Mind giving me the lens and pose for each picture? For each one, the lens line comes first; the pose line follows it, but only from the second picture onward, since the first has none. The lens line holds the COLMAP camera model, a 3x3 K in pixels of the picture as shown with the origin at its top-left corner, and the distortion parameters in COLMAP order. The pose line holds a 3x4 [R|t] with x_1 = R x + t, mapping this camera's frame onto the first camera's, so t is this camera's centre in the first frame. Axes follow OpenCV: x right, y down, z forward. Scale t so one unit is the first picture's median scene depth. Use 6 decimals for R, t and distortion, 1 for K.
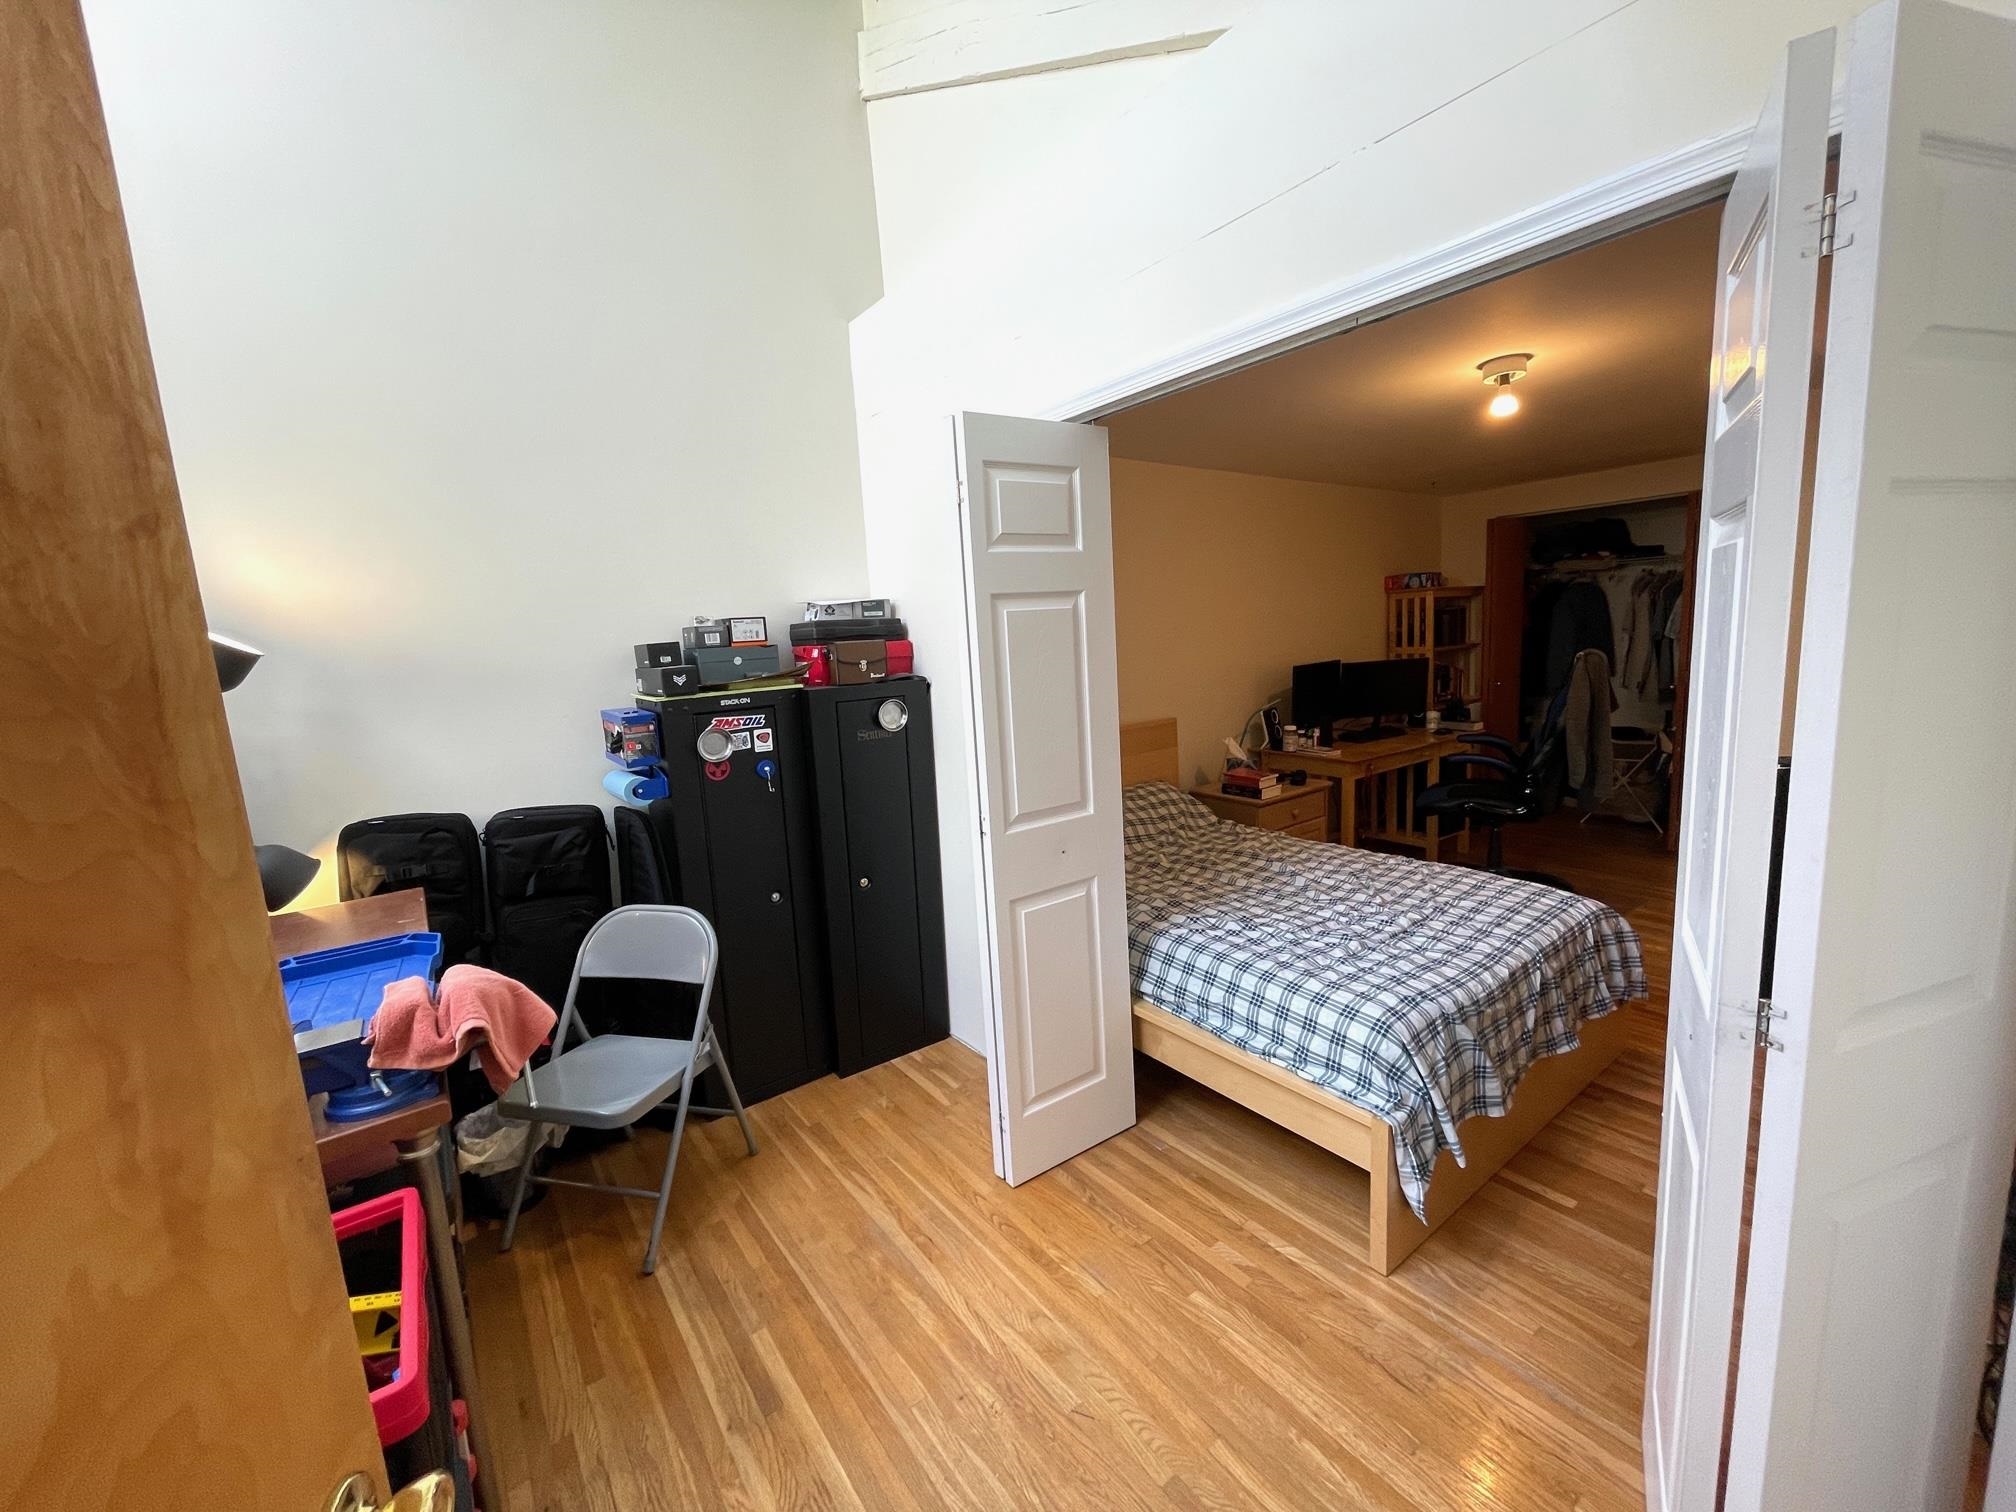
lens RADIAL K [[813.7, 0, 1014.1], [0, 813.7, 751.5], [0, 0, 1]] dist [-0.011929, -0.000162]
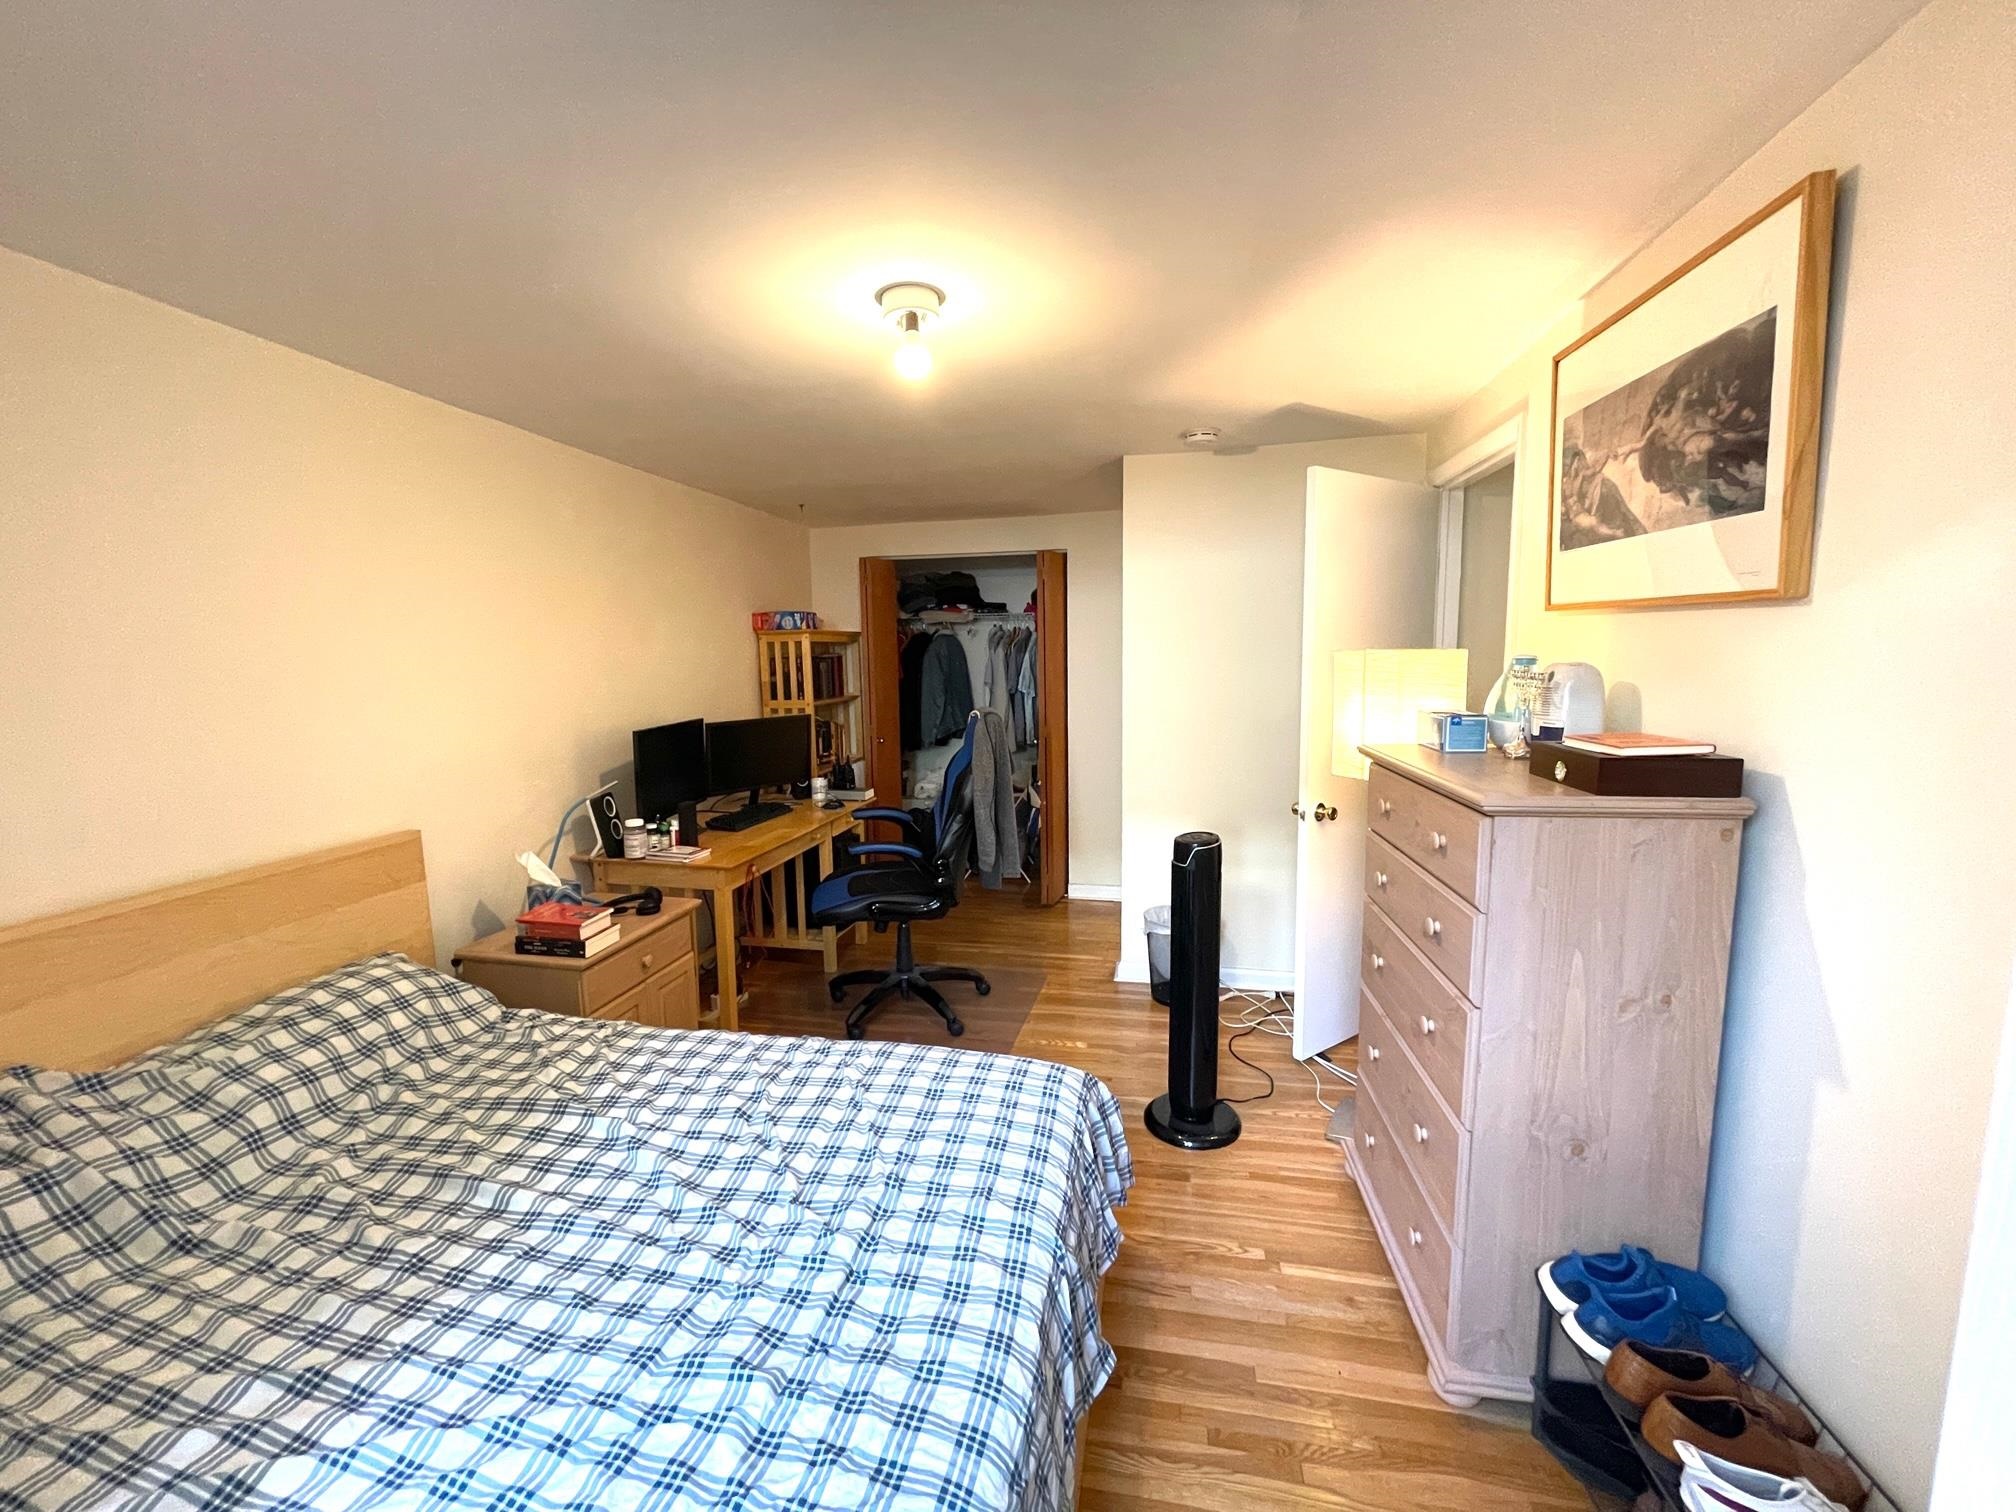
lens RADIAL K [[813.7, 0, 1010.7], [0, 813.7, 748.6], [0, 0, 1]] dist [-0.011929, -0.000162]
pose [[0.742442, -0.038312, 0.668814, 0.141607], [0.075093, 0.996831, -0.026258, -0.056801], [-0.665688, 0.069718, 0.742966, 0.328132]]
